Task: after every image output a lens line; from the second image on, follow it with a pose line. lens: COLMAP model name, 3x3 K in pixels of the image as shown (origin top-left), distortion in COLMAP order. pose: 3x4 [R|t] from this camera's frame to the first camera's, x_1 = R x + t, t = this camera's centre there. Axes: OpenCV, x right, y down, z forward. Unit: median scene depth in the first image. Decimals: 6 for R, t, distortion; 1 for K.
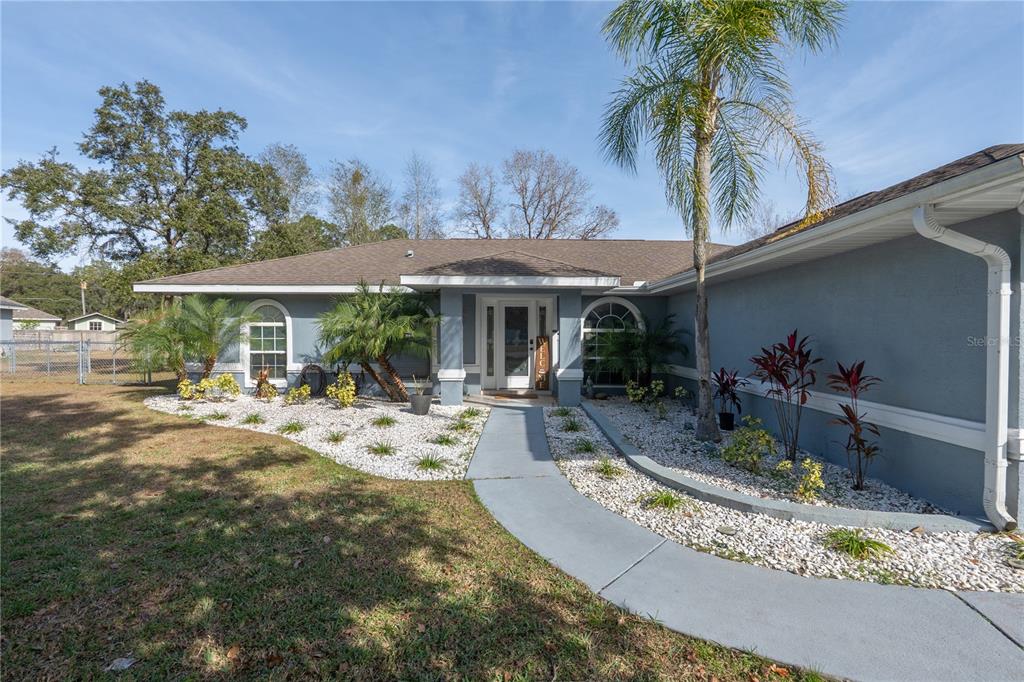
lens RADIAL K [[464.1, 0, 516.9], [0, 464.1, 339.6], [0, 0, 1]] dist [-0.007212, 0.000101]
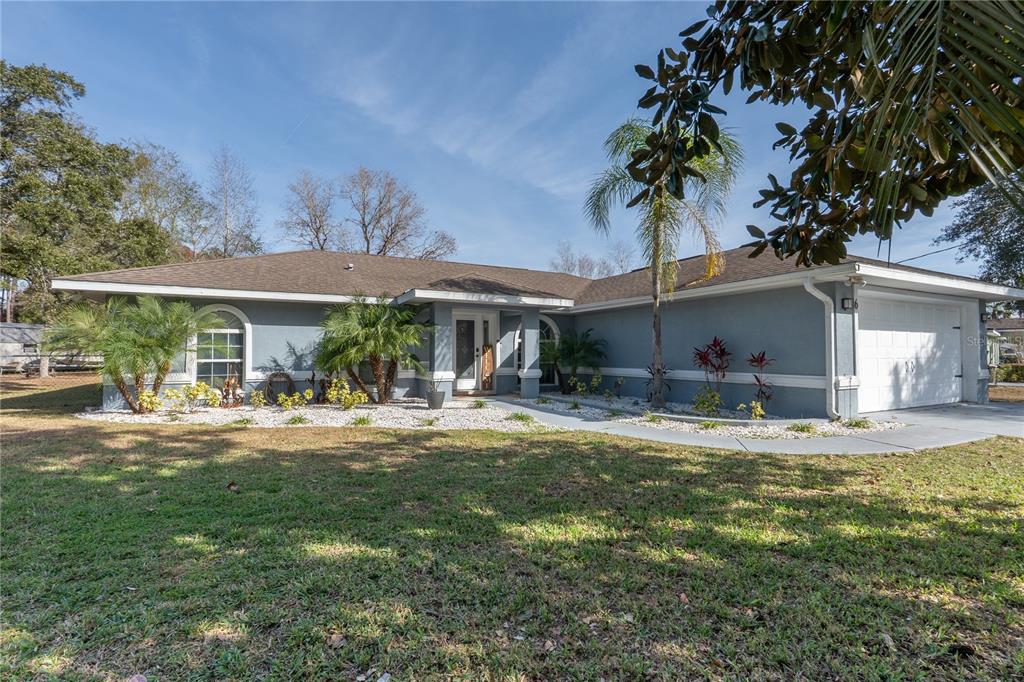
lens RADIAL K [[464.1, 0, 516.9], [0, 464.1, 339.6], [0, 0, 1]] dist [-0.007212, 0.000101]
pose [[0.891284, 0.009389, 0.453348, -0.429472], [0.009465, 0.999183, -0.039302, 0.026891], [-0.453347, 0.039320, 0.890467, -0.105361]]
